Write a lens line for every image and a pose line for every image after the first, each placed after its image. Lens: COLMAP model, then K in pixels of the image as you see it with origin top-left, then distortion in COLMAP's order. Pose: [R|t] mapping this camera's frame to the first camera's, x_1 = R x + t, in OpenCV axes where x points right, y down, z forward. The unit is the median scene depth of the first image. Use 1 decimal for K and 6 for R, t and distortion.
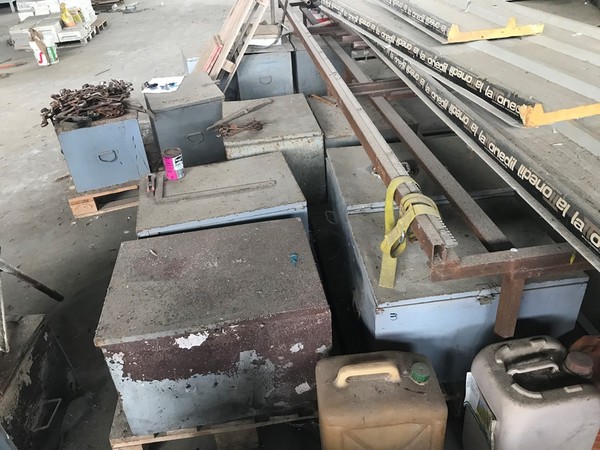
lens RADIAL K [[495.9, 0, 299.7], [0, 495.9, 217.4], [0, 0, 1]] dist [0.034066, -0.059702]
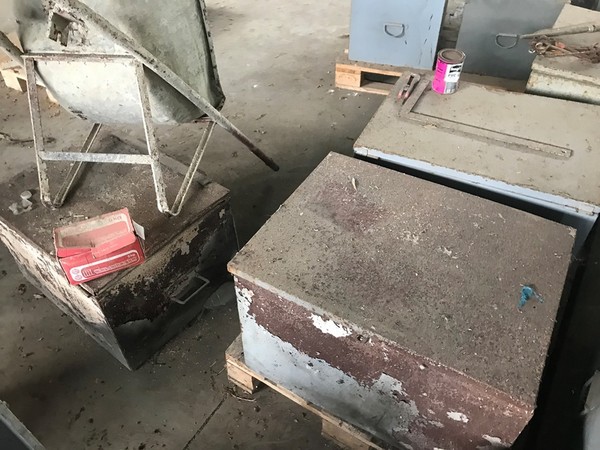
lens RADIAL K [[495.9, 0, 299.7], [0, 495.9, 217.4], [0, 0, 1]] dist [0.034066, -0.059702]
pose [[0.775407, 0.473345, -0.417957, -0.015928], [-0.361999, 0.875541, 0.319976, -0.099194], [0.517398, -0.096811, 0.850251, 0.308536]]
